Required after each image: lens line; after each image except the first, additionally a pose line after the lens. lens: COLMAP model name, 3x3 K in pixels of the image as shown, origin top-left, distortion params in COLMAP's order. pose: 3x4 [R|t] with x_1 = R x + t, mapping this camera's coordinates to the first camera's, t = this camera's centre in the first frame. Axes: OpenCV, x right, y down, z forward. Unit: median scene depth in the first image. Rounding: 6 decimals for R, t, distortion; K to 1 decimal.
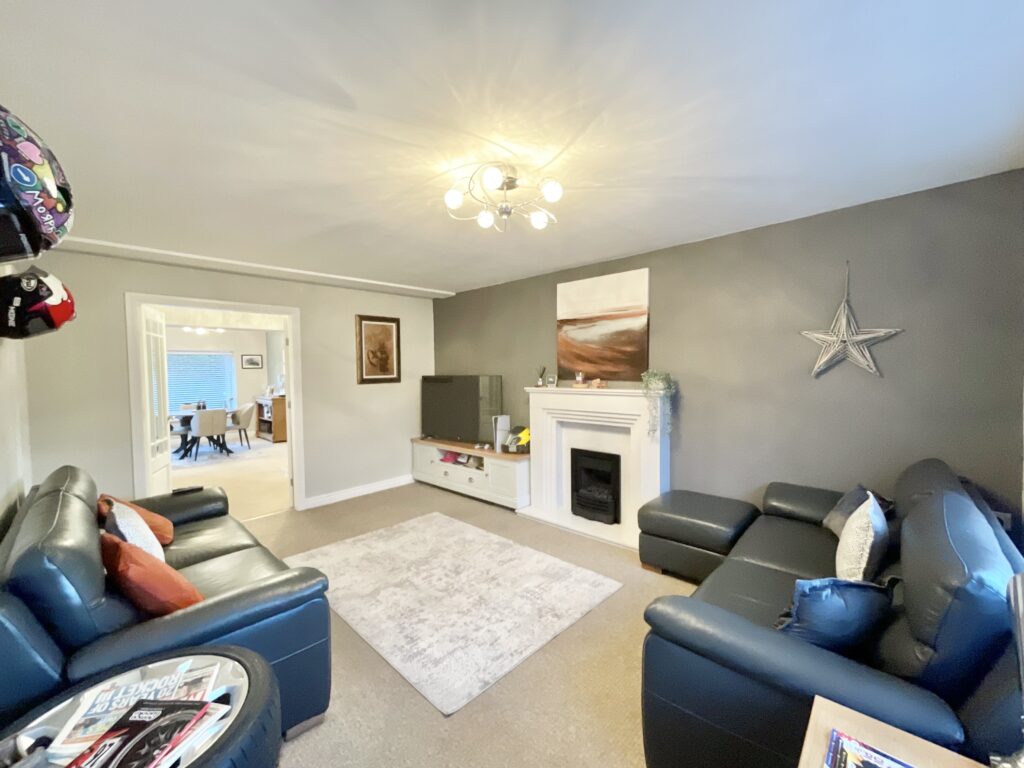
lens RADIAL K [[413.5, 0, 509.8], [0, 413.5, 384.5], [0, 0, 1]] dist [-0.000726, -0.000801]
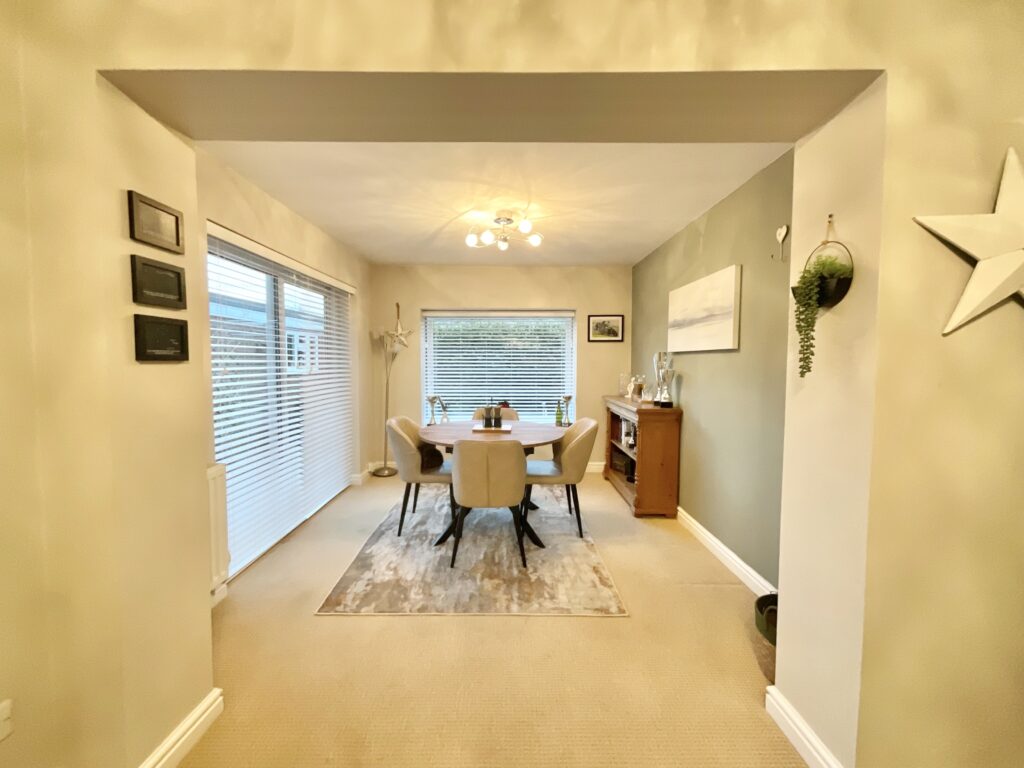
lens RADIAL K [[413.5, 0, 513.4], [0, 413.5, 384.3], [0, 0, 1]] dist [-0.000726, -0.000801]
pose [[0.692797, 0.056838, -0.718889, -0.897489], [-0.036915, 0.998377, 0.043360, -0.010452], [0.720187, -0.003502, 0.693771, 1.527309]]
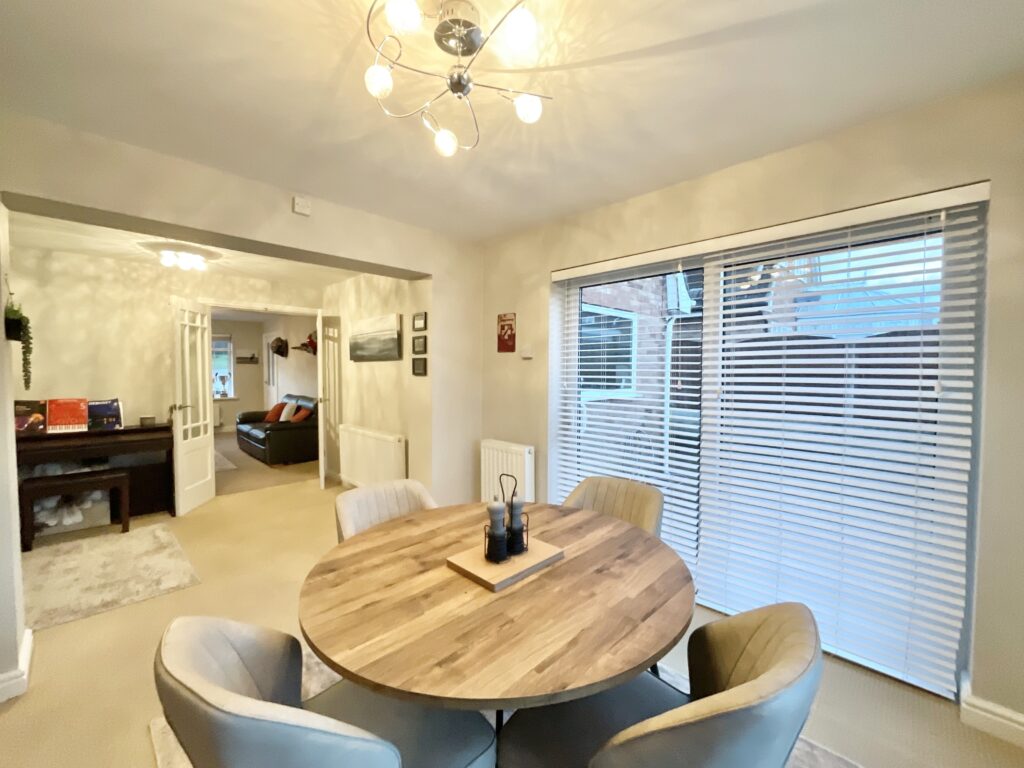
lens RADIAL K [[413.5, 0, 516.8], [0, 413.5, 385.5], [0, 0, 1]] dist [-0.000726, -0.000801]
pose [[-0.999815, 0.018631, 0.004737, -1.443120], [0.018930, 0.997098, 0.073737, -0.037076], [-0.003349, 0.073814, -0.997266, 2.271680]]
